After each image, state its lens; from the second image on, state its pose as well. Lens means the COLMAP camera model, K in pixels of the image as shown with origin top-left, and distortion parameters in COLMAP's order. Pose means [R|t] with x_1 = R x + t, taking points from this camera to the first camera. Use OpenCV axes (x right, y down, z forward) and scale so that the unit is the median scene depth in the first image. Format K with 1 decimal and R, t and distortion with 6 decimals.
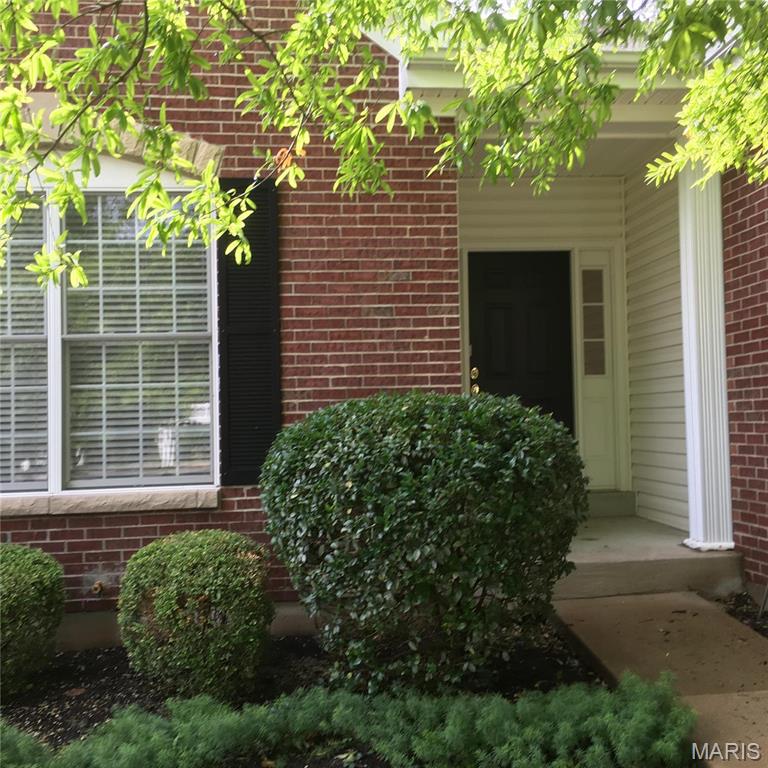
lens RADIAL K [[875.1, 0, 381.4], [0, 875.1, 383.4], [0, 0, 1]] dist [0.060582, -0.027998]
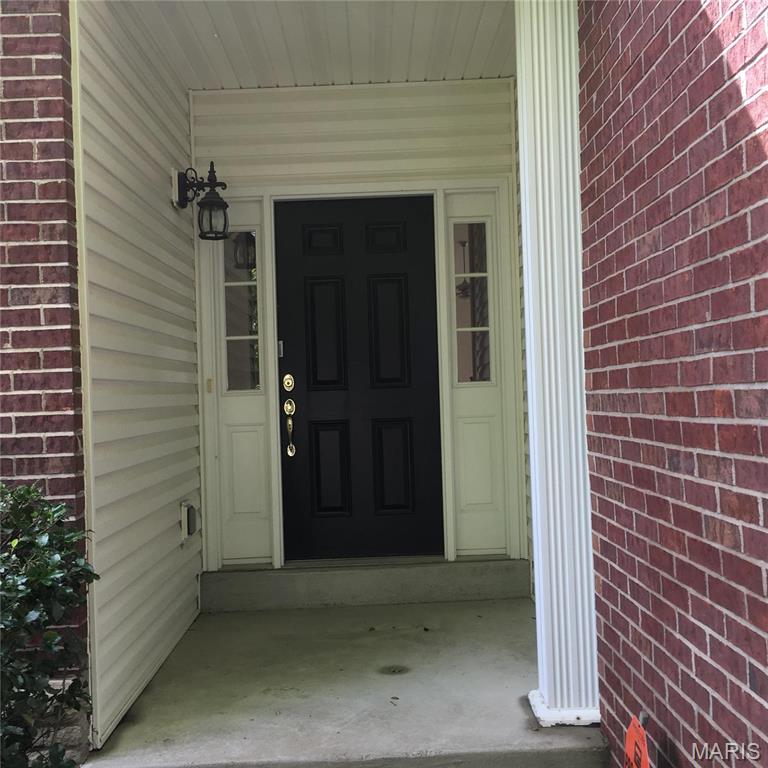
lens RADIAL K [[875.1, 0, 381.4], [0, 875.1, 383.4], [0, 0, 1]] dist [0.060582, -0.027998]
pose [[0.994494, -0.012329, -0.104063, 0.342889], [0.015488, 0.999442, 0.029608, -0.042530], [0.103640, -0.031057, 0.994130, 0.479963]]
